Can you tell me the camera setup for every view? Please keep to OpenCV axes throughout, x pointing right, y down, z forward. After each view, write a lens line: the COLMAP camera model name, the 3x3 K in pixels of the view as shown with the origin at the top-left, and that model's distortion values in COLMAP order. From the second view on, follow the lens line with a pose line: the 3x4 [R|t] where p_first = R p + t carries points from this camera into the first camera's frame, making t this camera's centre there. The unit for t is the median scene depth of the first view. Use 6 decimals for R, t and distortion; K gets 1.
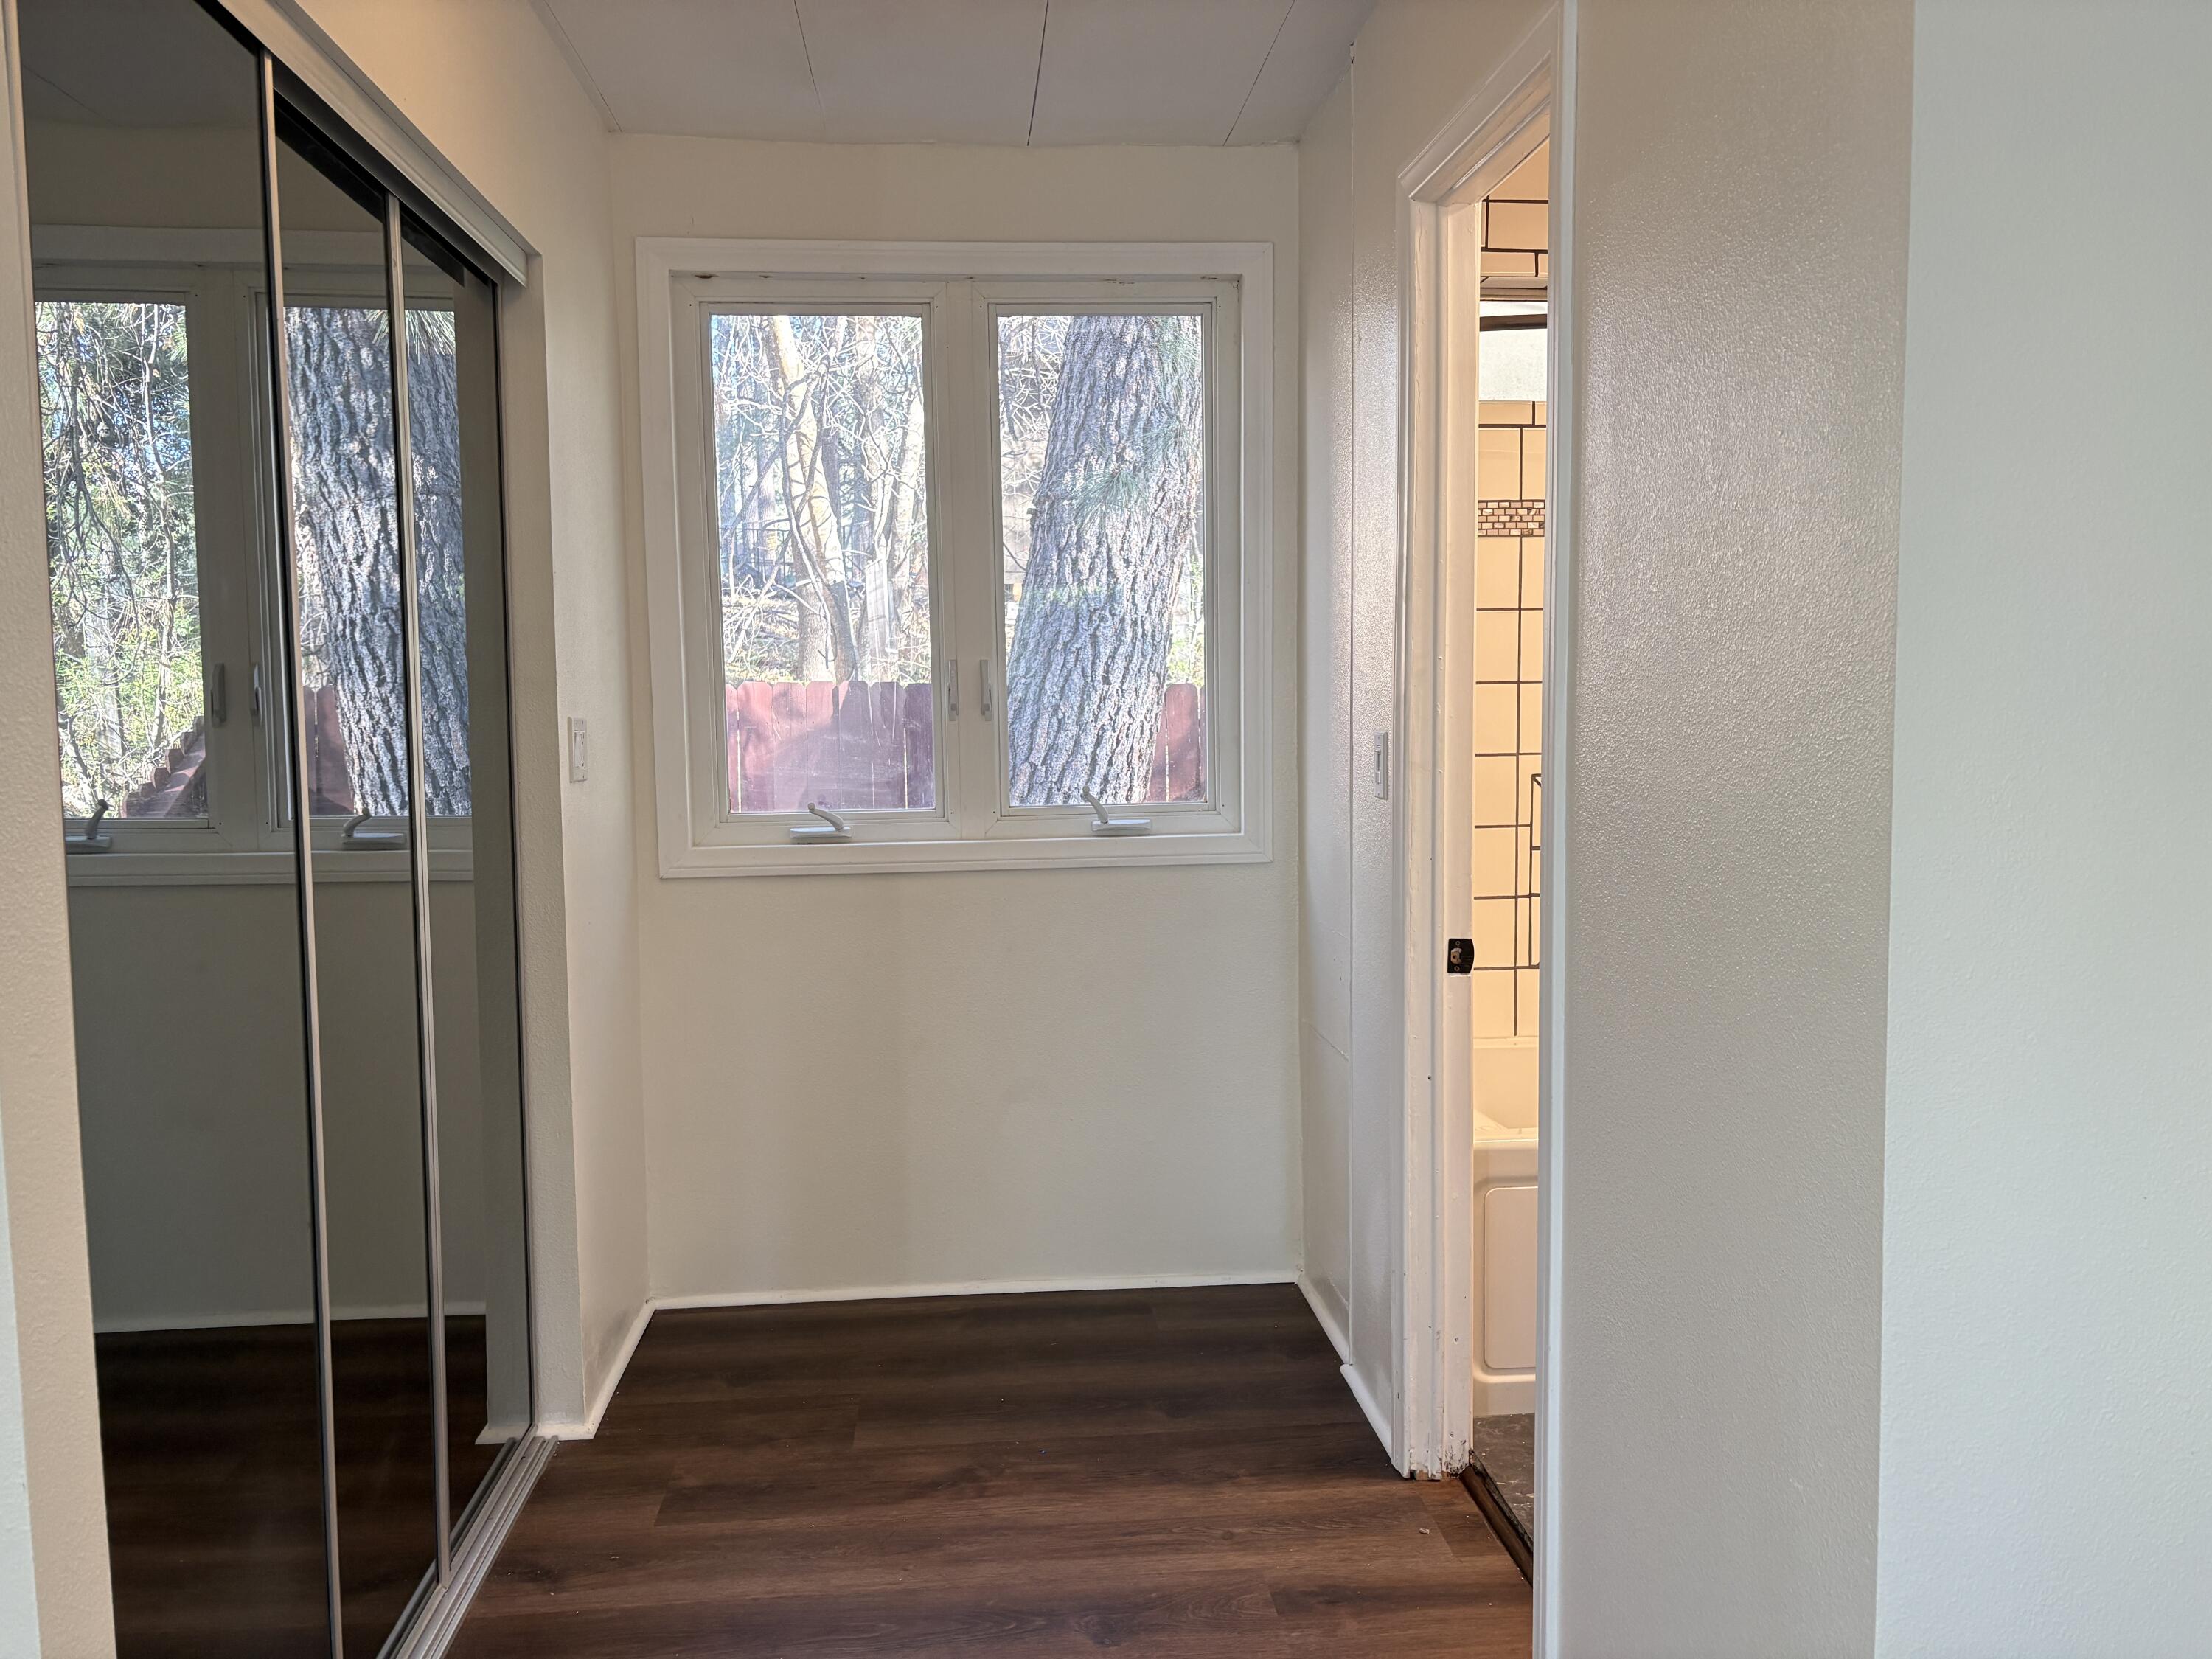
lens RADIAL K [[1674.1, 0, 1106.0], [0, 1674.1, 829.5], [0, 0, 1]] dist [0.054319, -0.068278]
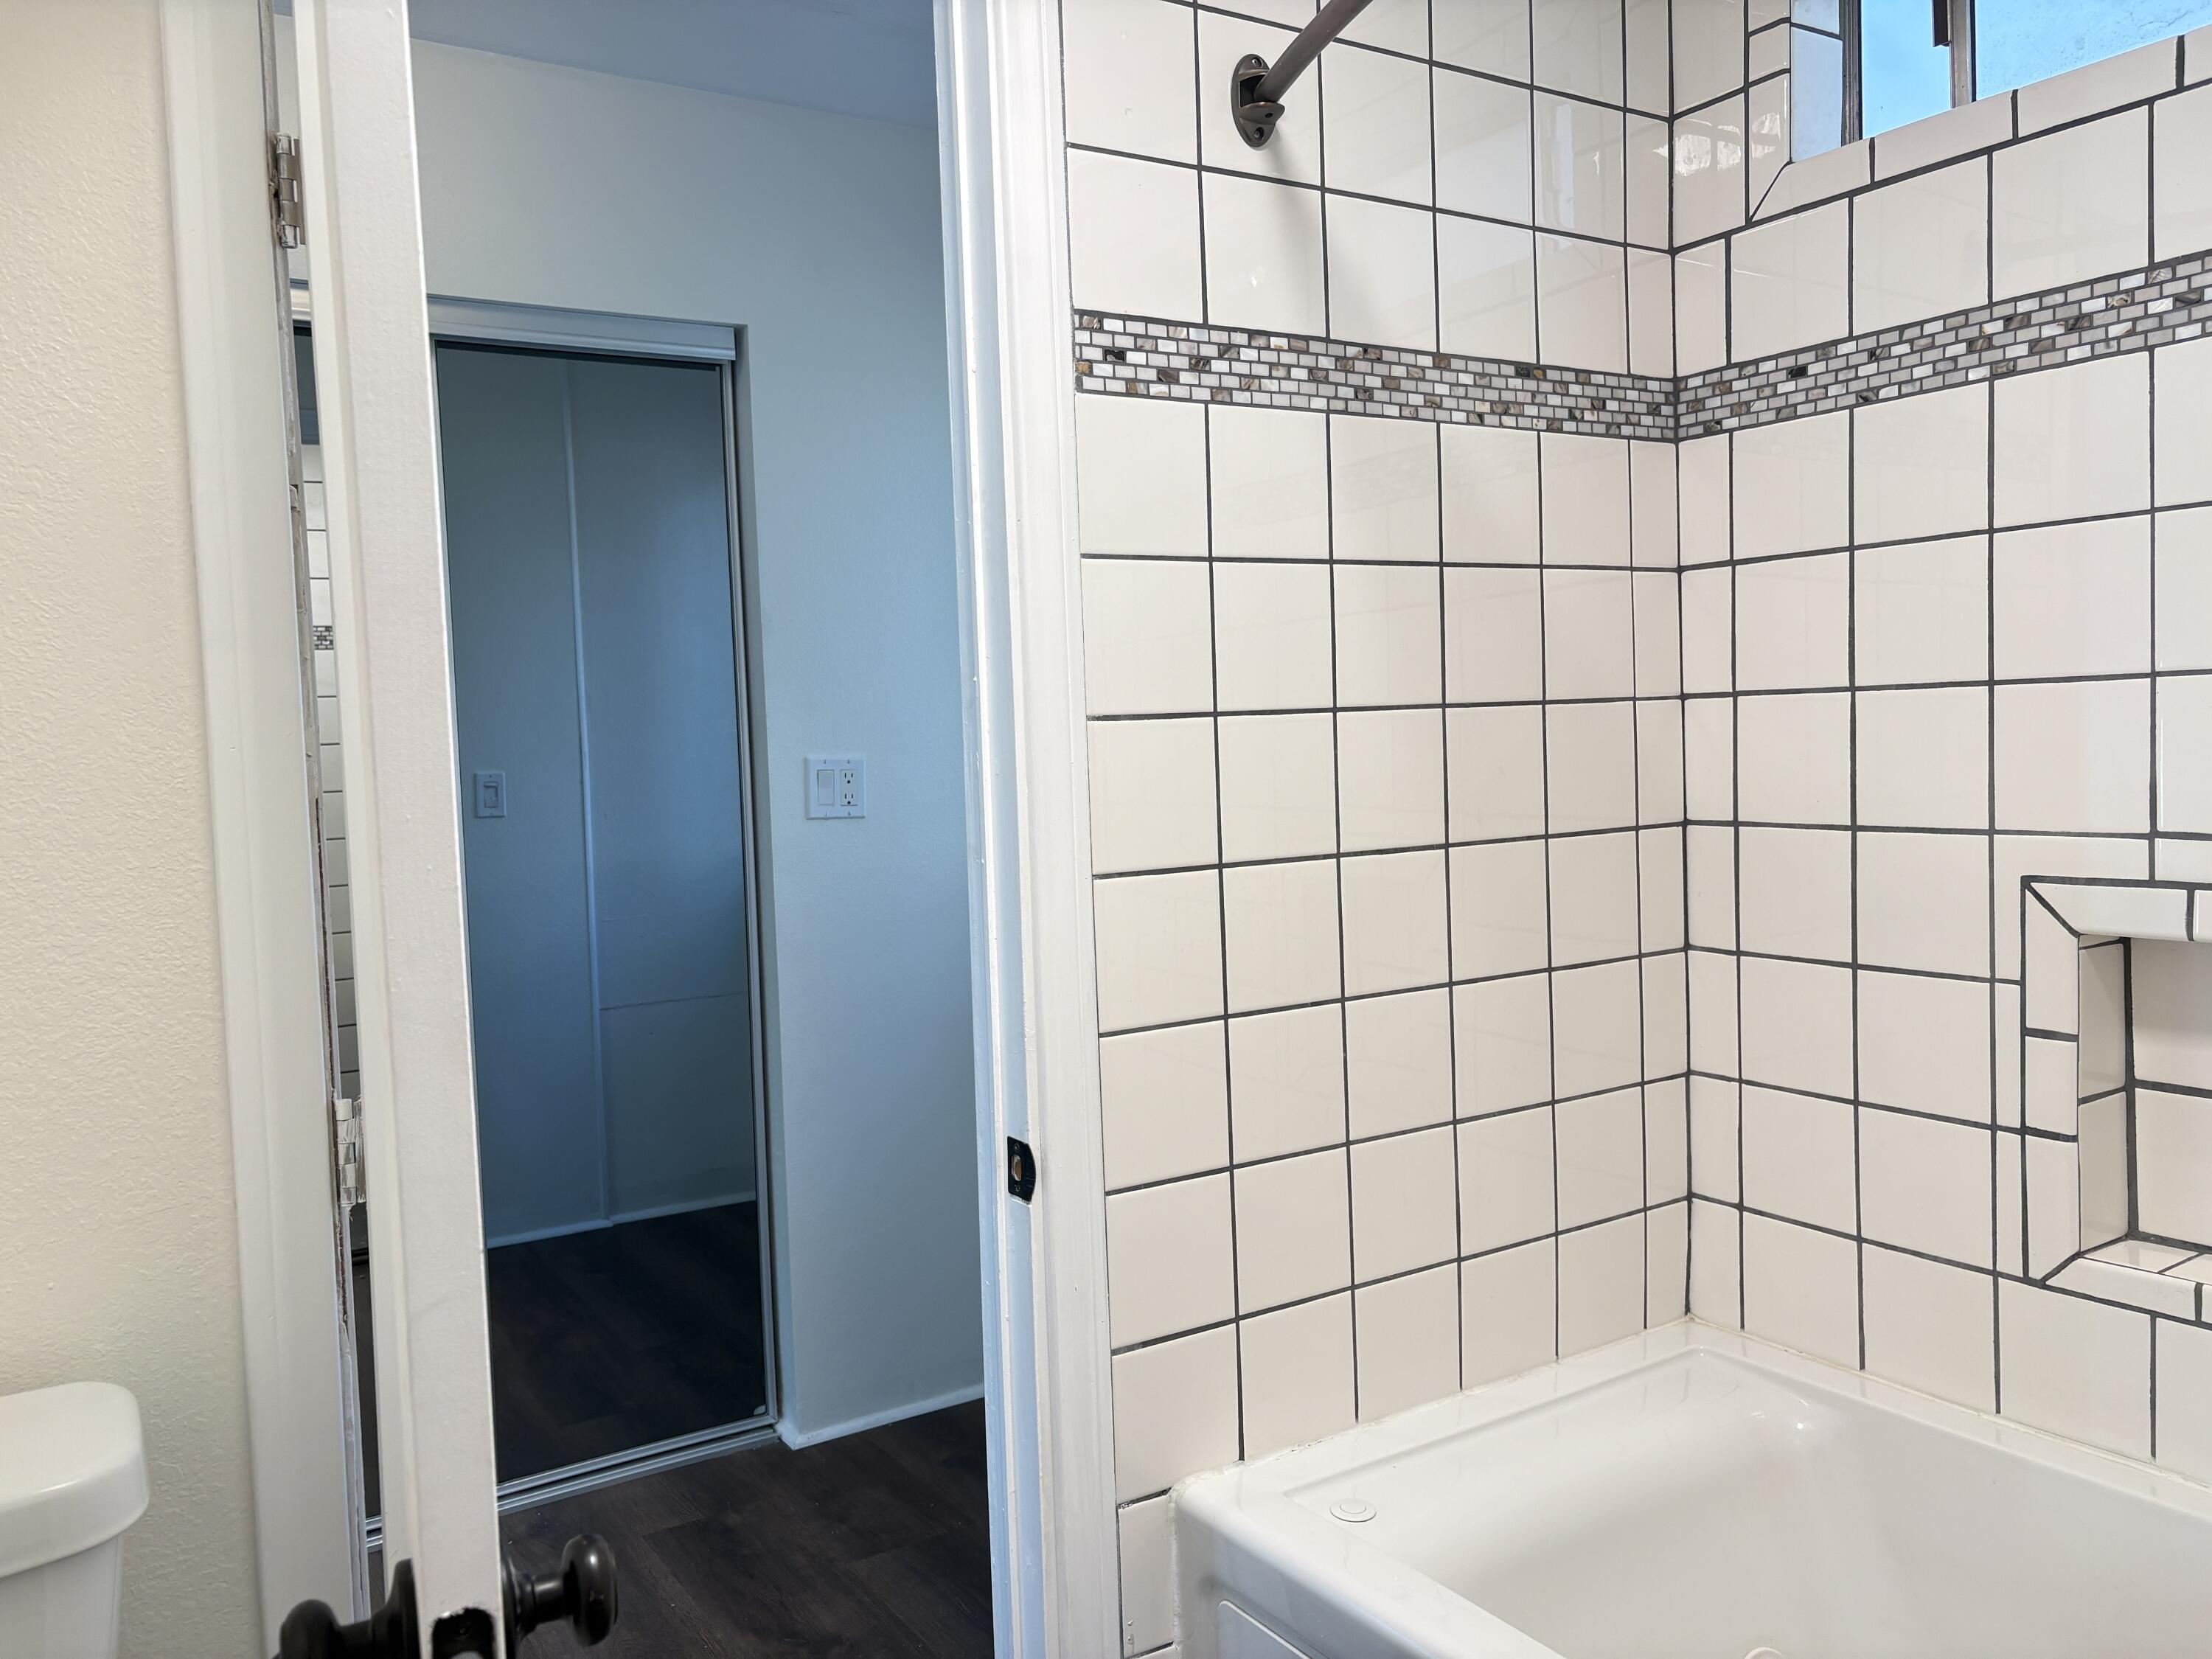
lens RADIAL K [[1674.1, 0, 1106.0], [0, 1674.1, 829.5], [0, 0, 1]] dist [0.054319, -0.068278]
pose [[0.454245, 0.043206, -0.889829, 0.566912], [-0.042121, 0.998748, 0.026993, -0.048481], [0.889881, 0.025219, 0.455496, 0.559003]]
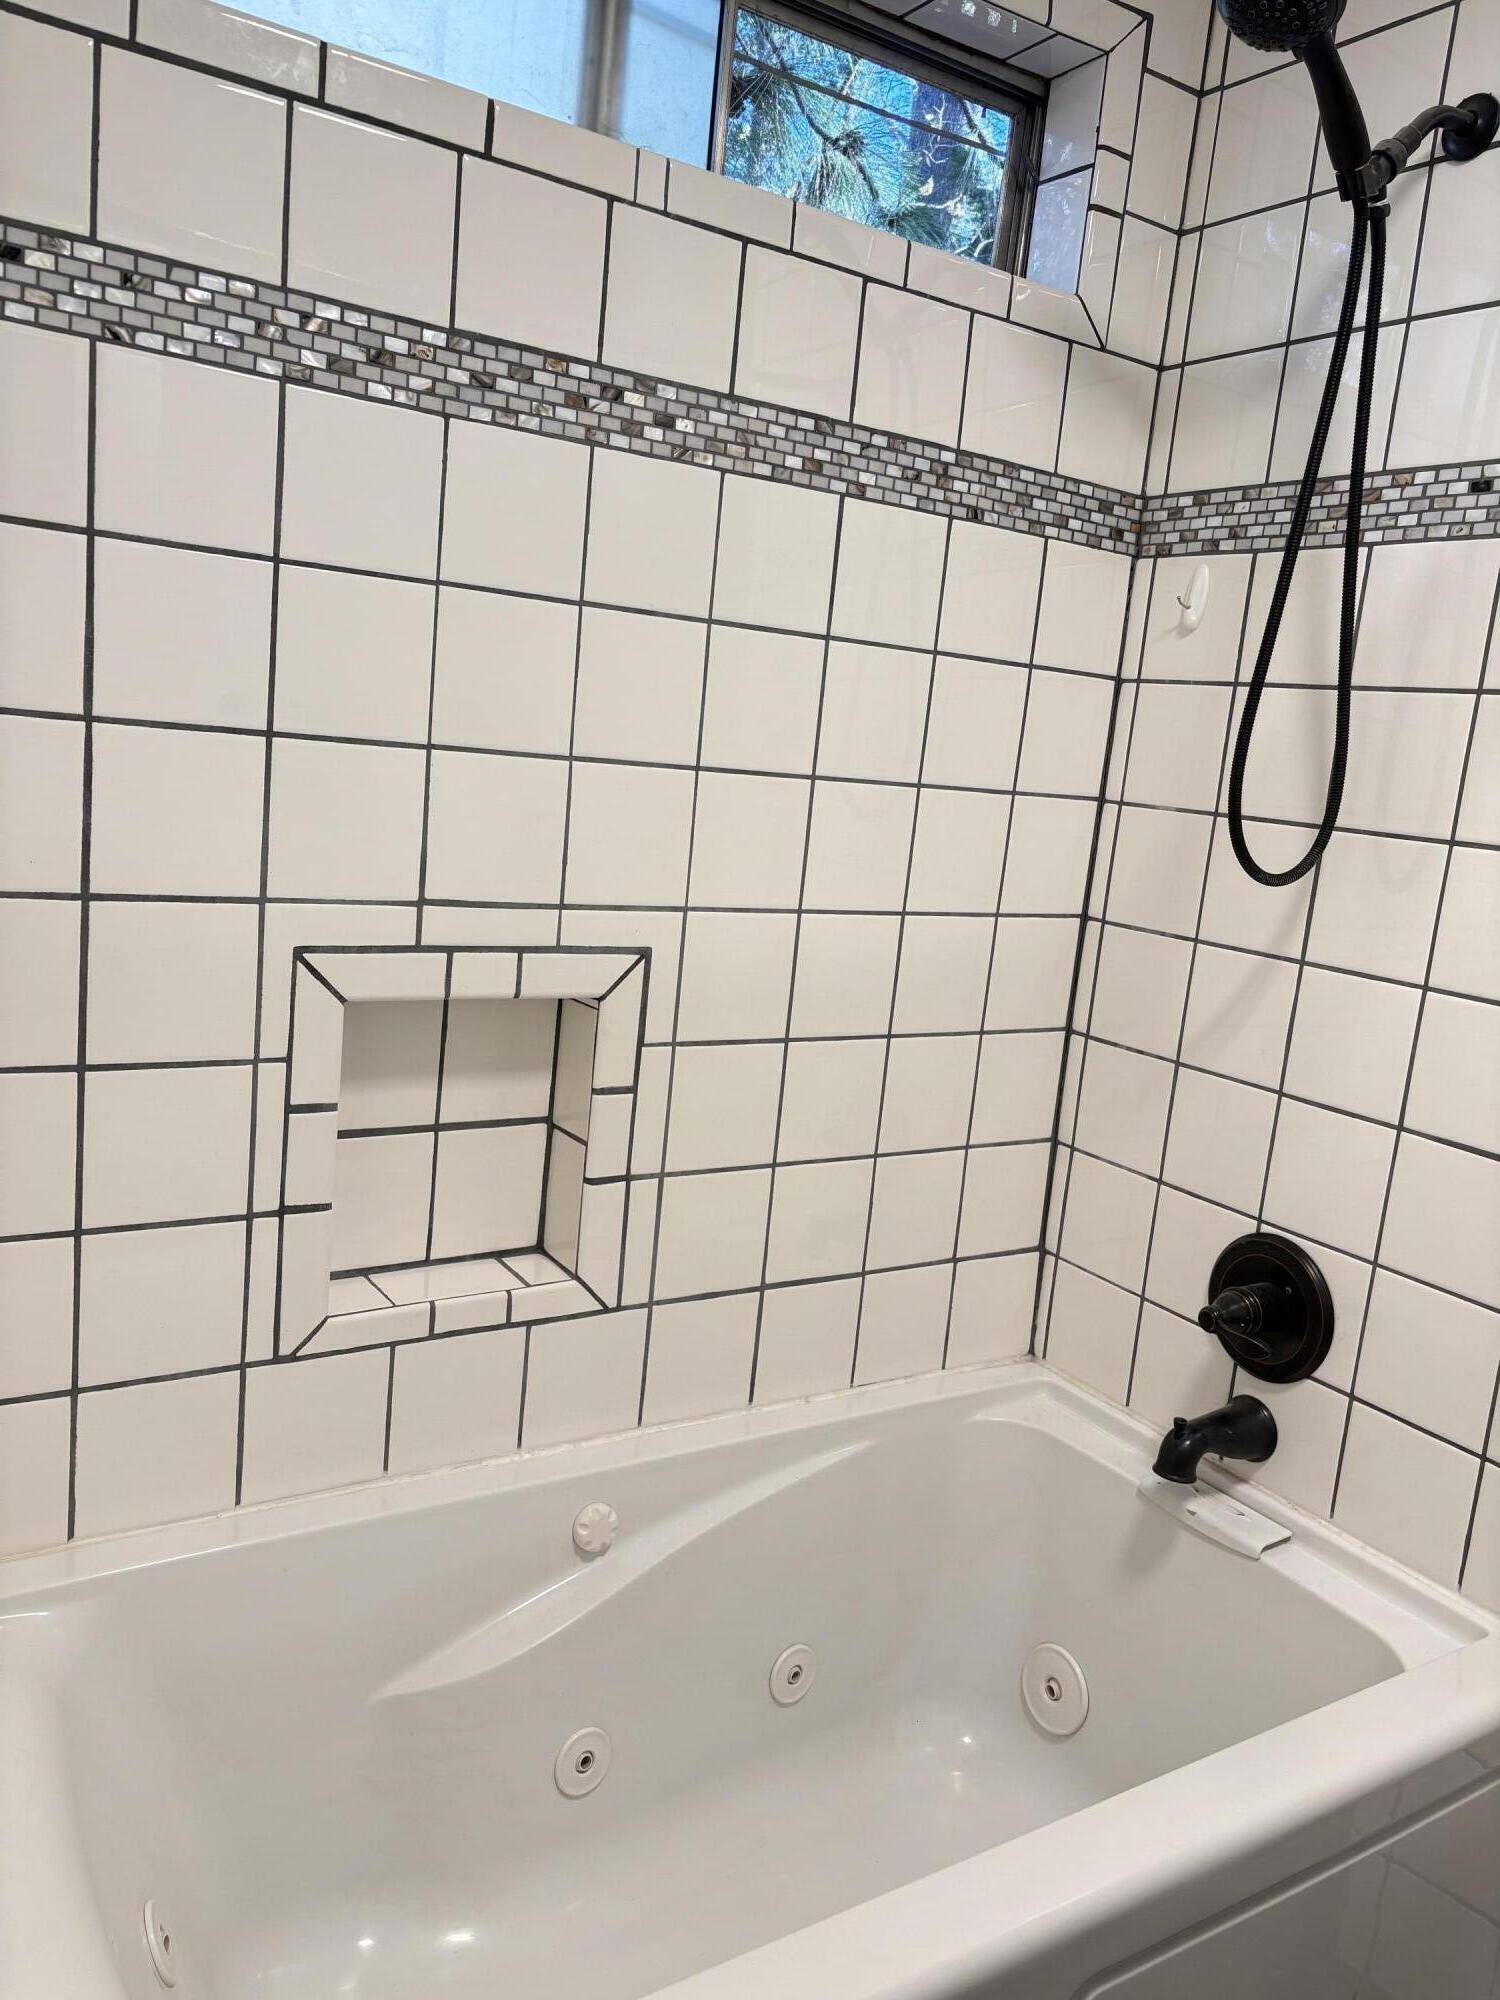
lens RADIAL K [[1491.9, 0, 750.0], [0, 1491.9, 1000.0], [0, 0, 1]] dist [0.021667, -0.000442]
pose [[0.886504, 0.015619, 0.462457, 0.180168], [-0.066860, 0.993266, 0.094620, -0.065056], [-0.457865, -0.114801, 0.881579, 0.603158]]
